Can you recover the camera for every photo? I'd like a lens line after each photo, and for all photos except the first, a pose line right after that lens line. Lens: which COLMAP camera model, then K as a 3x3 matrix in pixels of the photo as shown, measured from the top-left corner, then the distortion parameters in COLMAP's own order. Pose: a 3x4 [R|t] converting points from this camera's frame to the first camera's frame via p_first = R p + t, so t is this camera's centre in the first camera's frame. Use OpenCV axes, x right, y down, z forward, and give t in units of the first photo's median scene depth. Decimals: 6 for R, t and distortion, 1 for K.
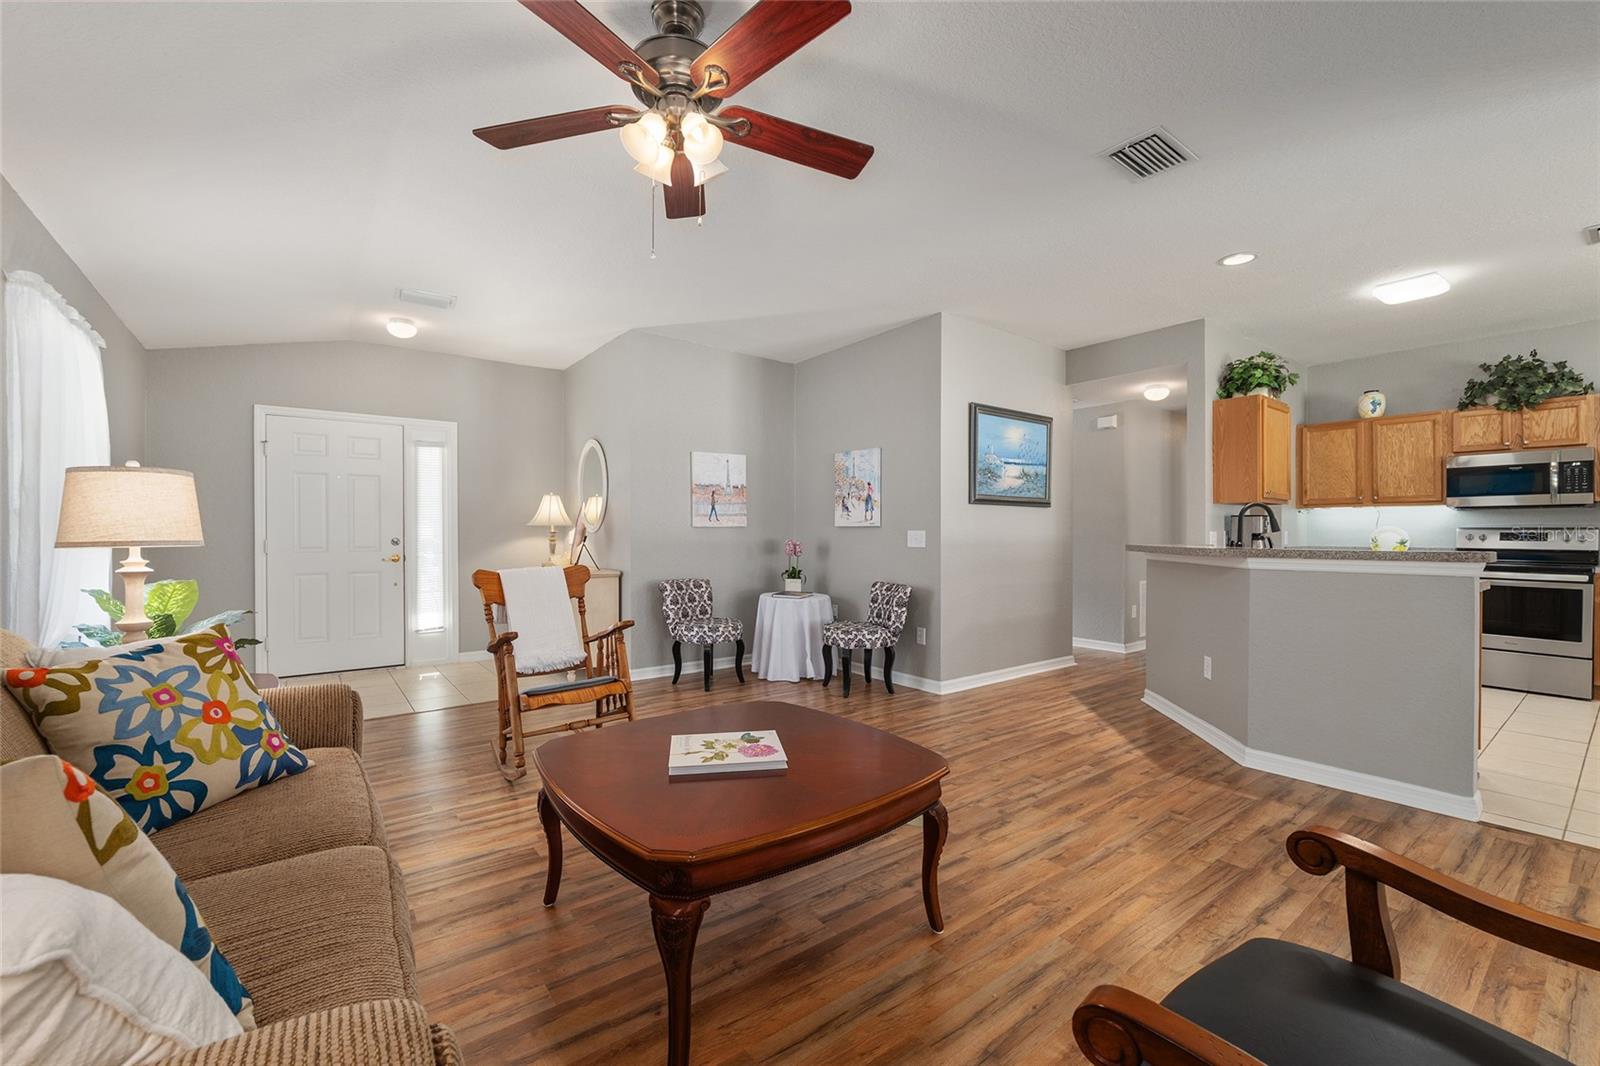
lens RADIAL K [[644.0, 0, 800.0], [0, 644.0, 533.0], [0, 0, 1]] dist [-0.002110, -0.000146]
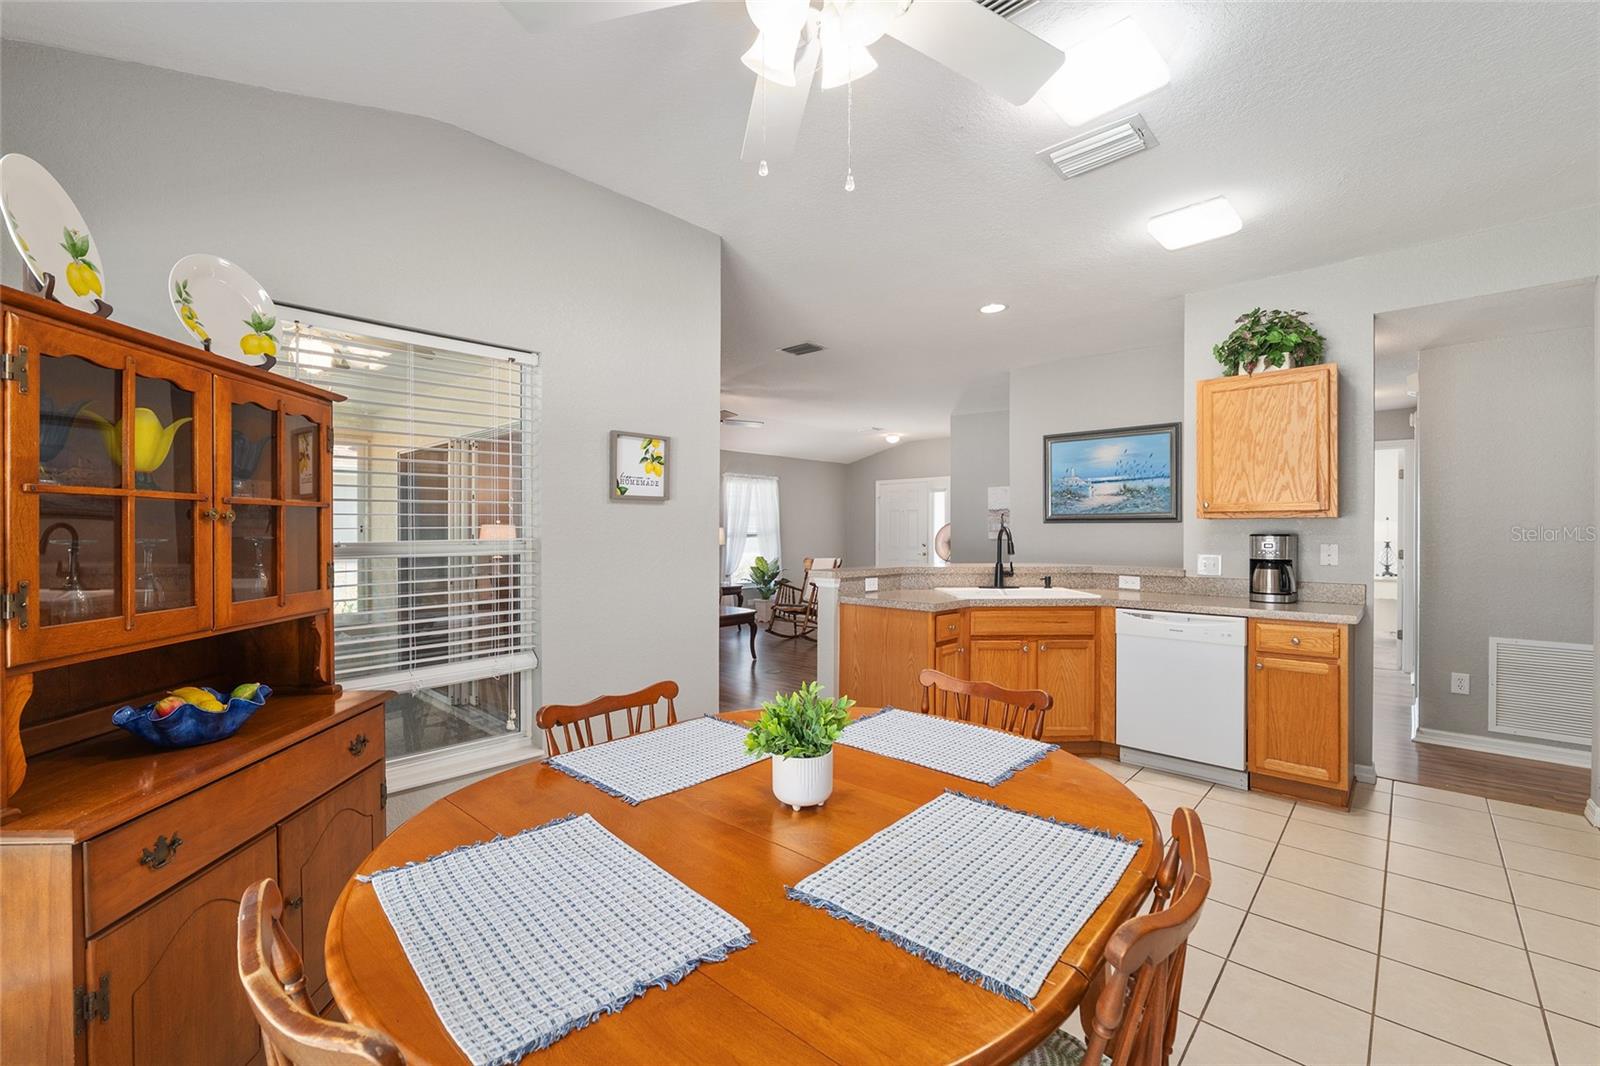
lens RADIAL K [[644.0, 0, 800.0], [0, 644.0, 533.0], [0, 0, 1]] dist [-0.002110, -0.000146]
pose [[0.186347, 0.003588, -0.982478, 1.226232], [0.004705, 0.999979, 0.004544, -0.033233], [0.982473, -0.005469, 0.186326, 0.330840]]
